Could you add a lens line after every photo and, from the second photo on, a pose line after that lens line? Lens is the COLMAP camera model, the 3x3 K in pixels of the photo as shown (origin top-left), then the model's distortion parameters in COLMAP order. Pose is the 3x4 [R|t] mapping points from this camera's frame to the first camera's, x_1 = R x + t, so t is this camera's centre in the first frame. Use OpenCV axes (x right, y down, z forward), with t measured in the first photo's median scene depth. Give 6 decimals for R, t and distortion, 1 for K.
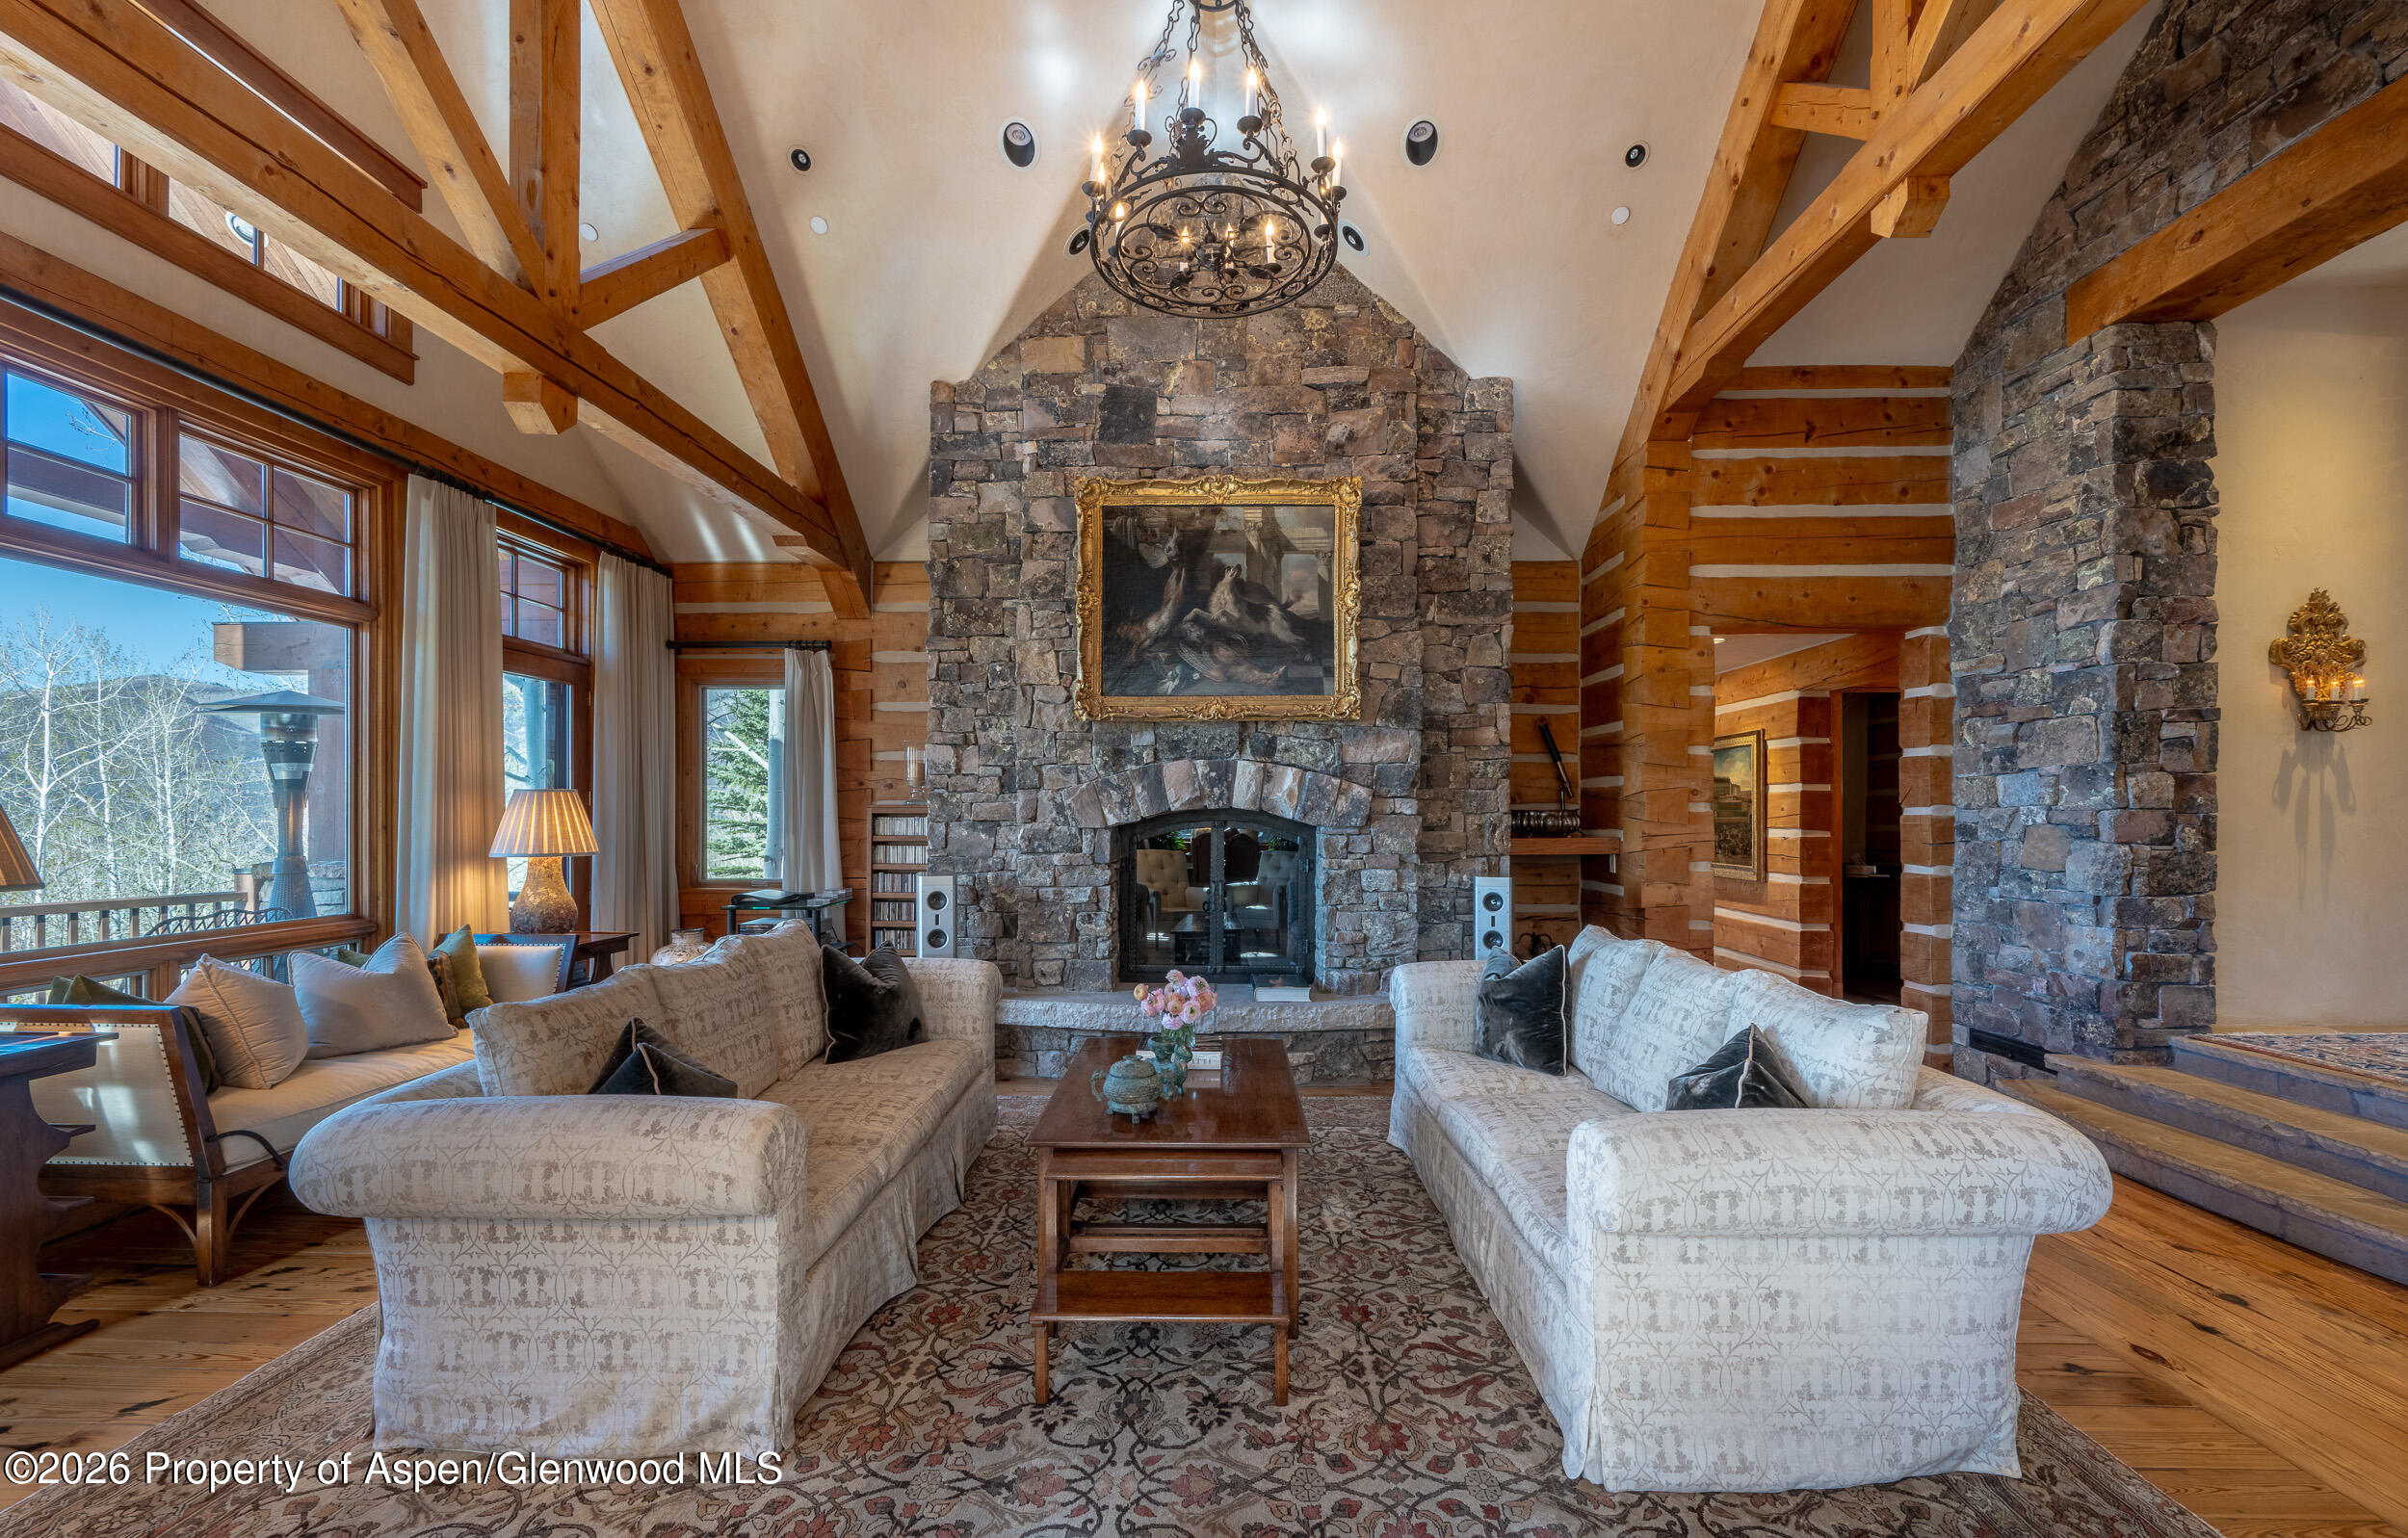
lens RADIAL K [[993.2, 0, 1270.0], [0, 993.2, 812.4], [0, 0, 1]] dist [-0.001704, -0.000500]
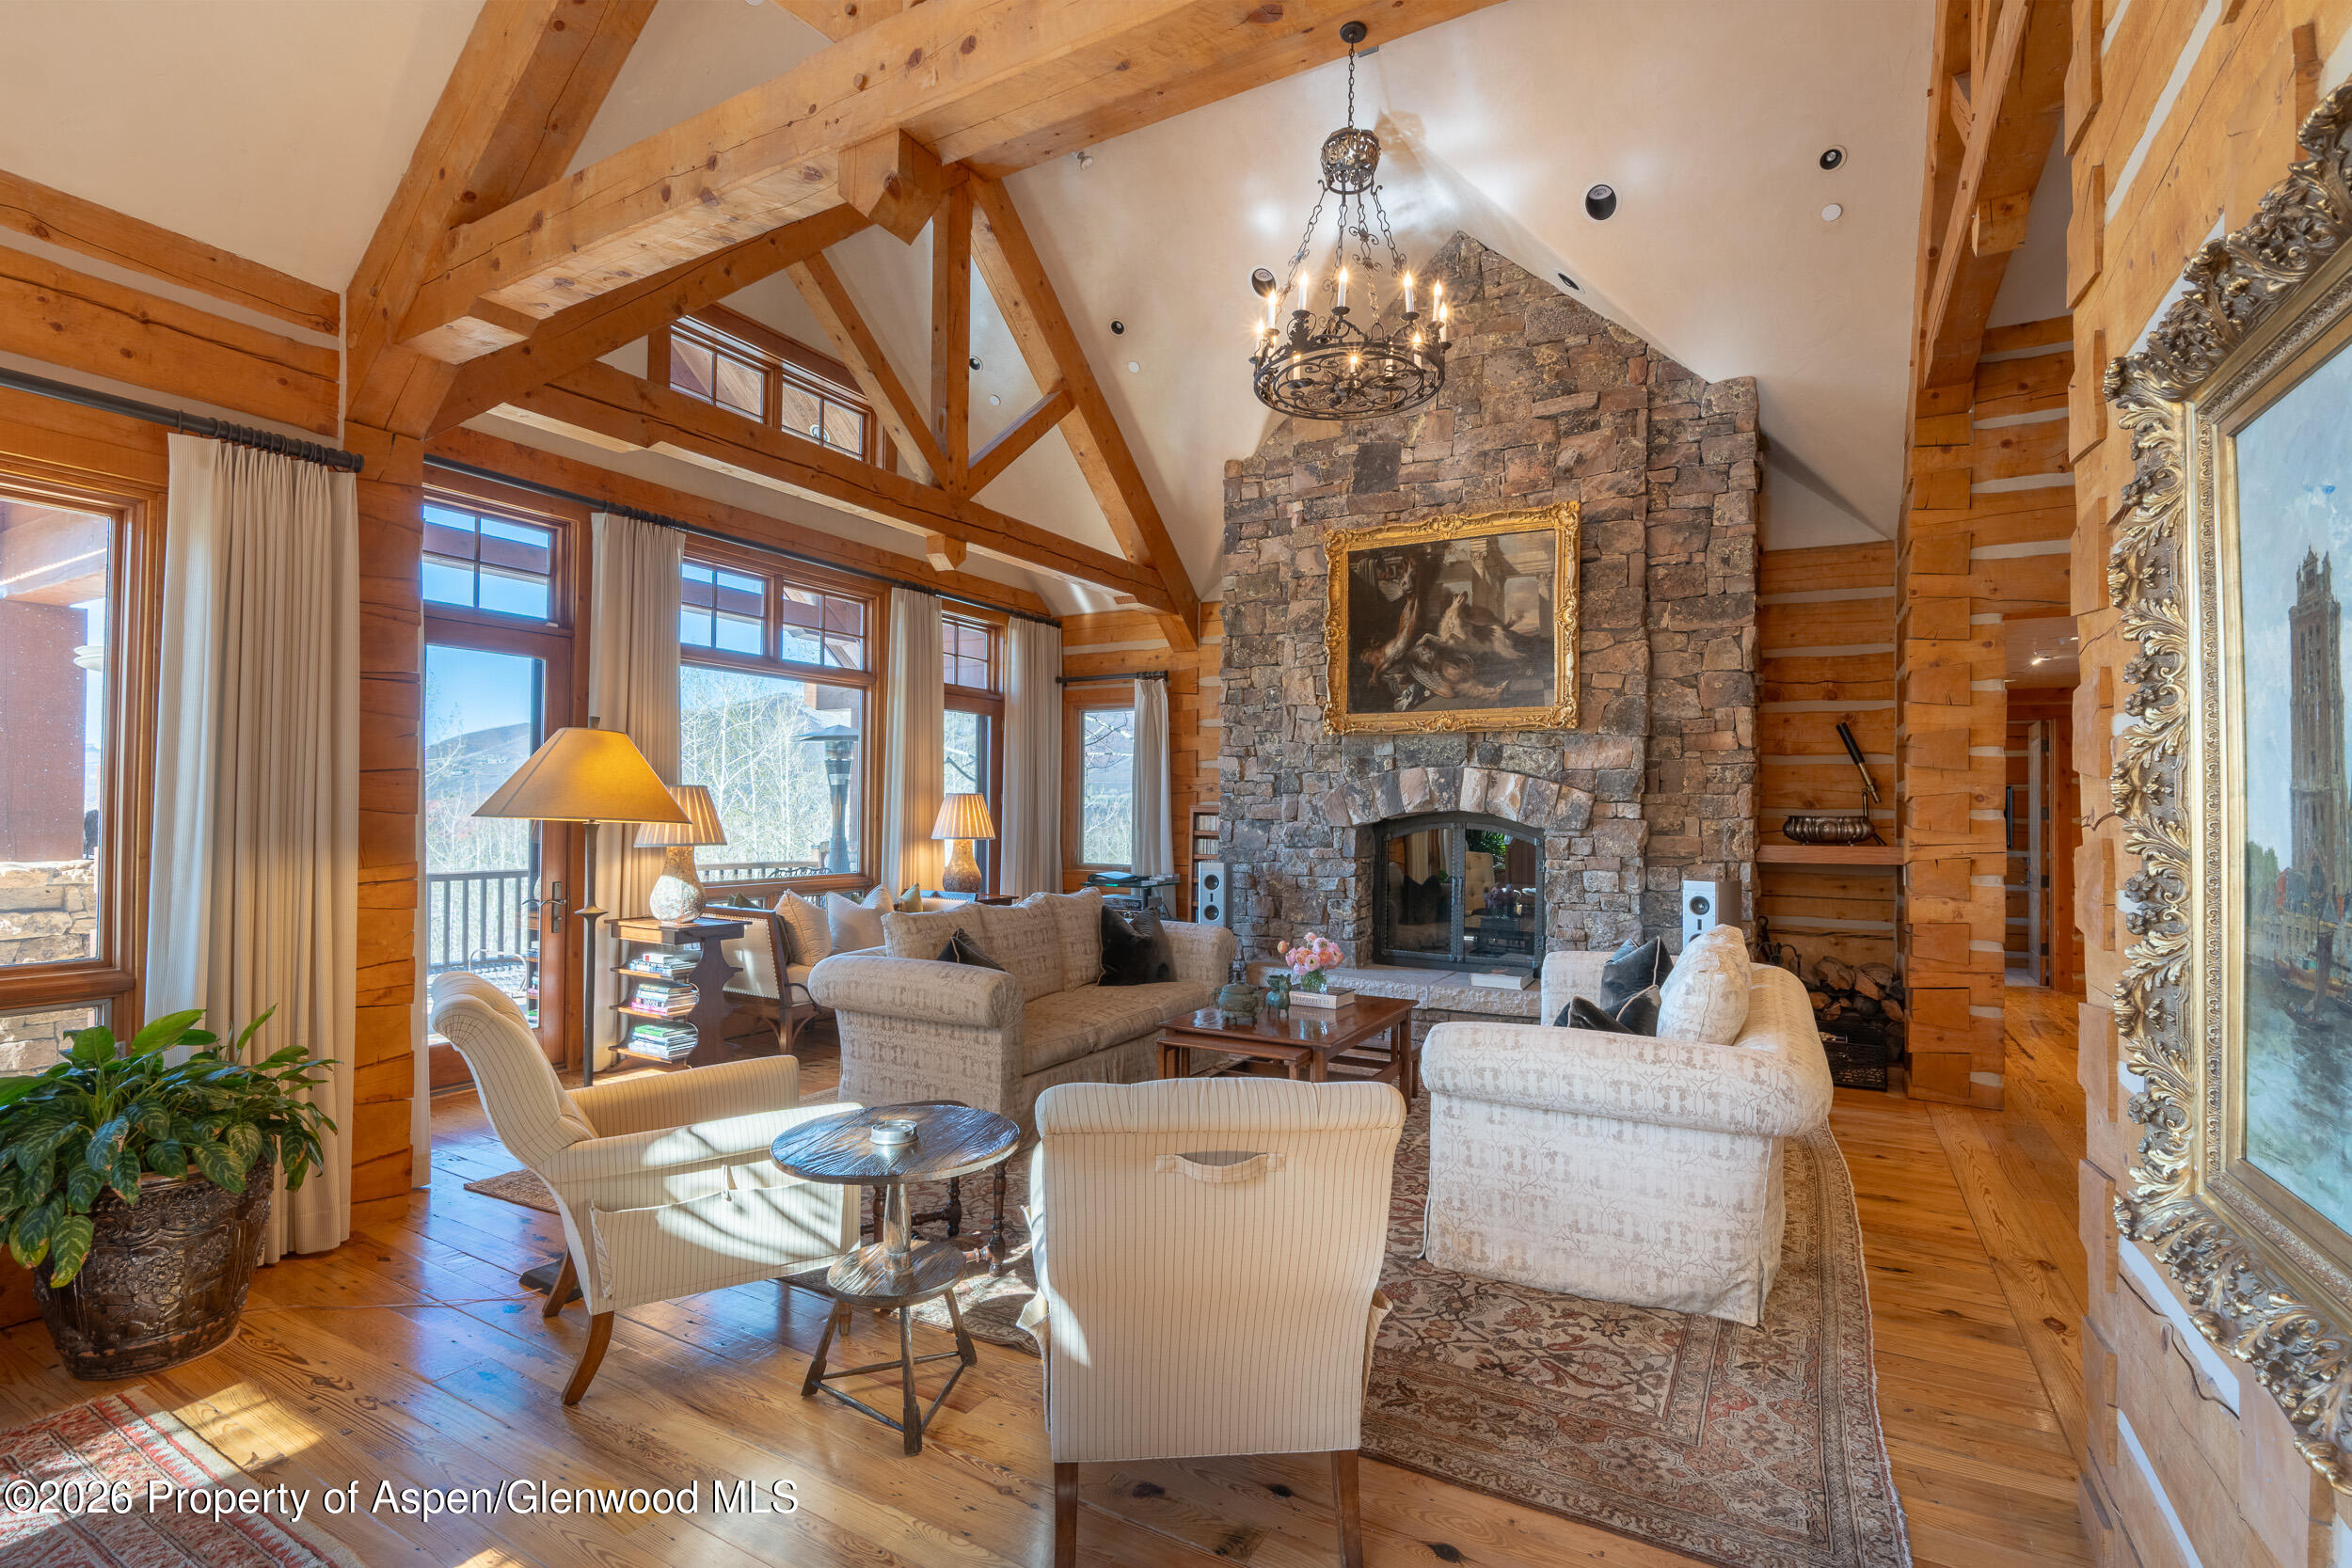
lens RADIAL K [[1111.9, 0, 1186.2], [0, 1111.9, 793.7], [0, 0, 1]] dist [-0.001952, 0.000092]
pose [[0.880054, 0.002208, -0.474868, 0.284364], [-0.010758, 0.999825, -0.015288, -0.001230], [0.474751, 0.018563, 0.879924, -0.237768]]
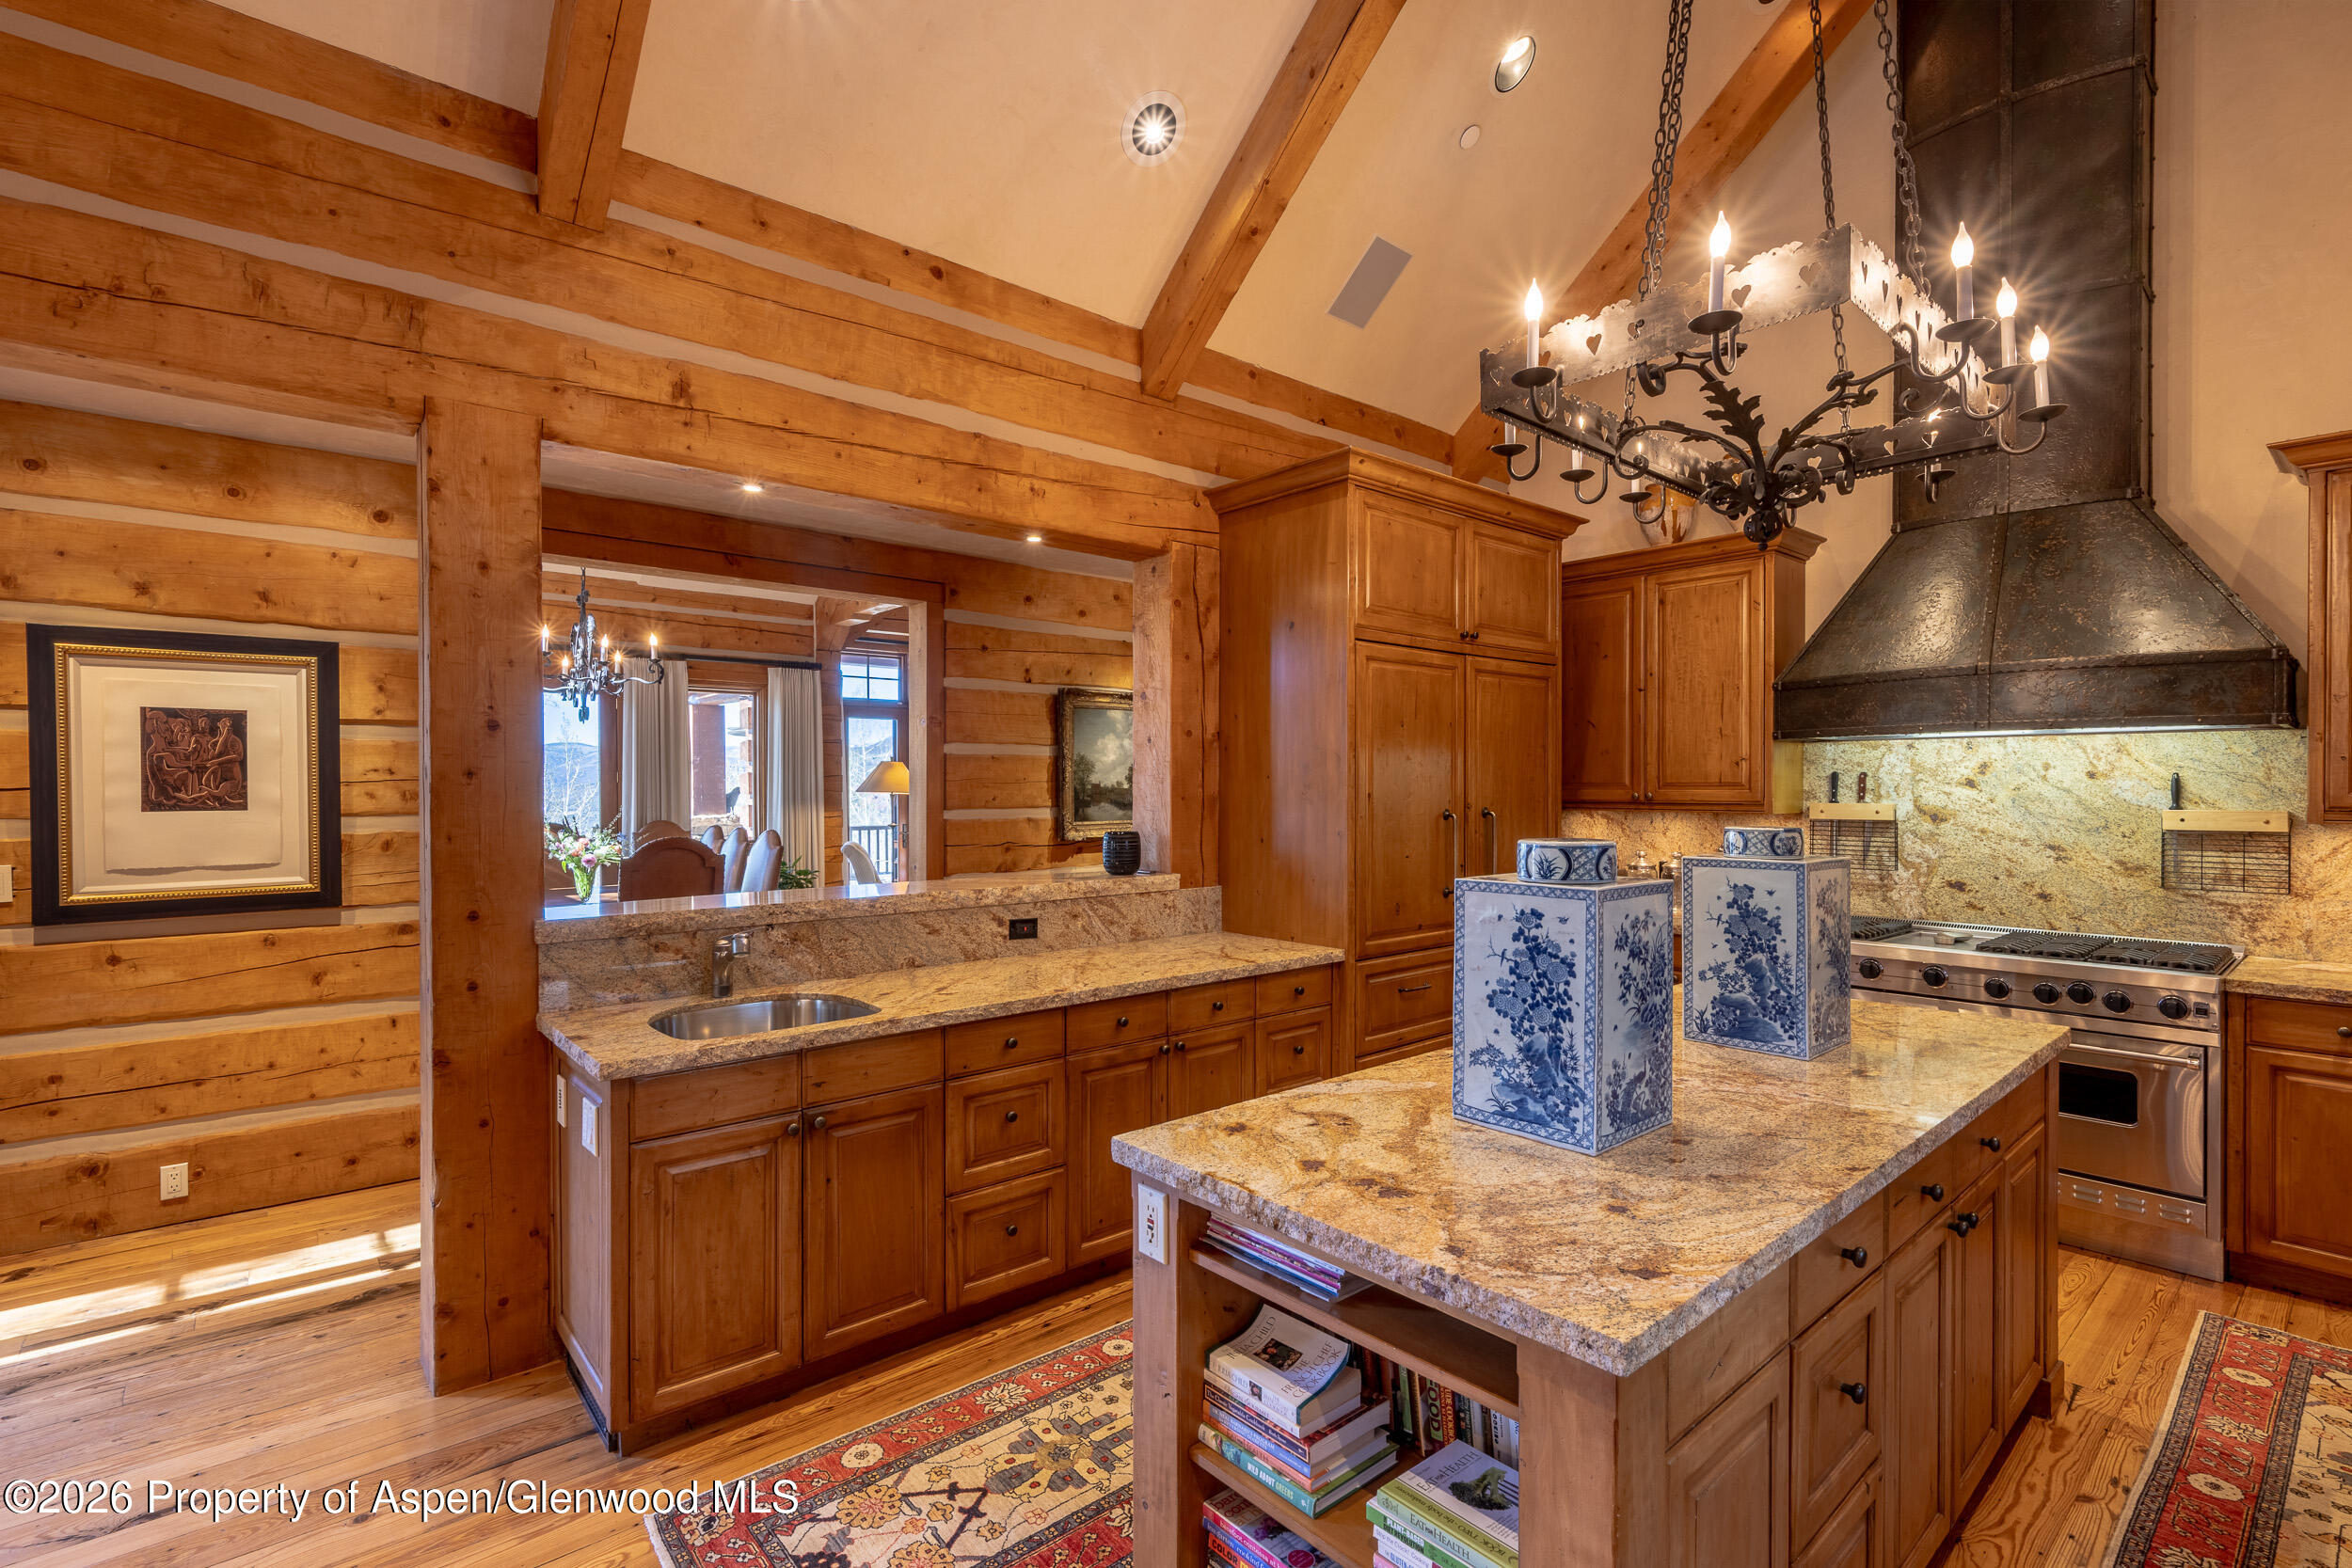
lens RADIAL K [[1096.3, 0, 1169.9], [0, 1096.3, 791.8], [0, 0, 1]] dist [-0.002031, 0.000112]
pose [[0.663200, 0.001327, -0.748441, 1.181552], [0.003929, 0.999978, 0.005255, -0.000572], [0.748432, -0.006426, 0.663181, -0.623856]]
